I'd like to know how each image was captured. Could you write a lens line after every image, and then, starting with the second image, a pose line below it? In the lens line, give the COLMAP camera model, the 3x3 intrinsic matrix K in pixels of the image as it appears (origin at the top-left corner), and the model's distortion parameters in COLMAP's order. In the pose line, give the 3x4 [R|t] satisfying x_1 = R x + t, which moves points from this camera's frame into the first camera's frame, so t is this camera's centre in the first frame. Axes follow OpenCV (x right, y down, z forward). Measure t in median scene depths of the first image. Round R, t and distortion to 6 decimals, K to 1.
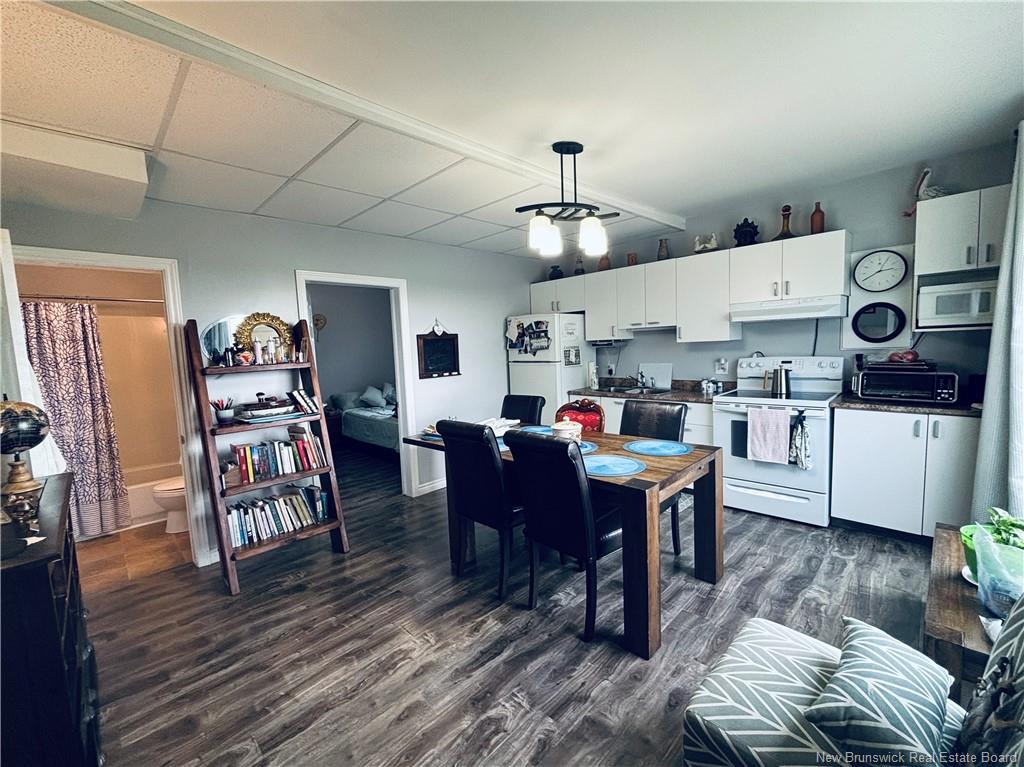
lens RADIAL K [[410.7, 0, 520.8], [0, 410.7, 377.5], [0, 0, 1]] dist [-0.002155, 0.000074]
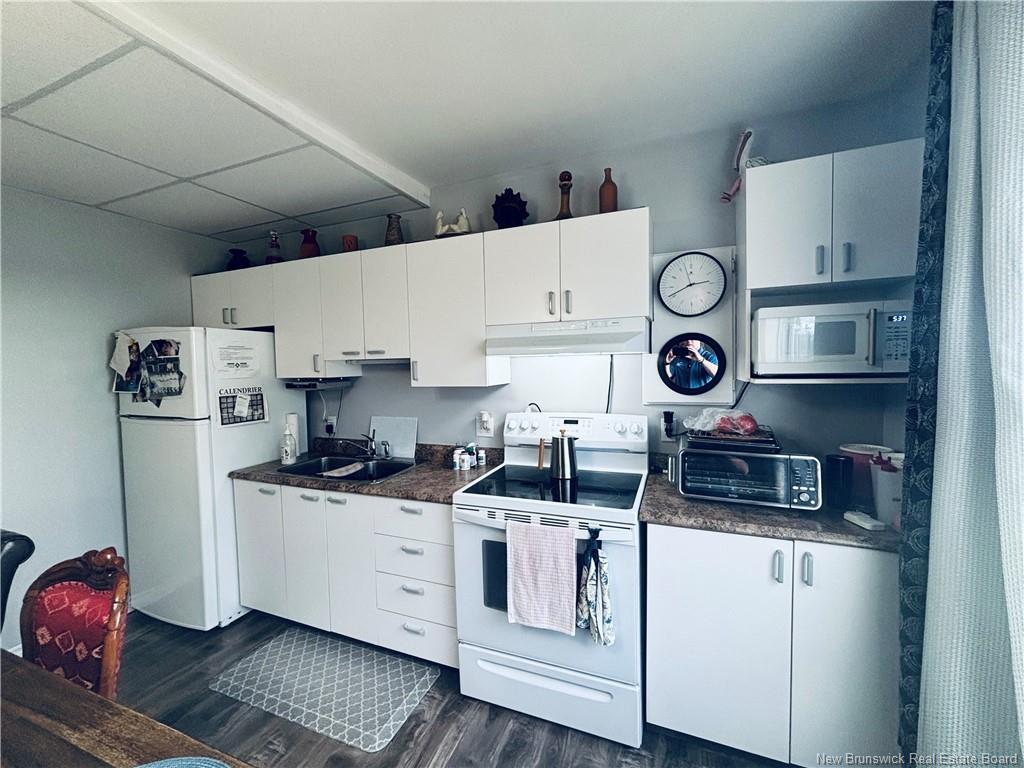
lens RADIAL K [[410.7, 0, 509.5], [0, 410.7, 381.6], [0, 0, 1]] dist [-0.002155, 0.000074]
pose [[0.917522, 0.008976, 0.397584, 0.330834], [0.013652, 0.998445, -0.054046, -0.070463], [-0.397451, 0.055016, 0.915973, 0.488646]]
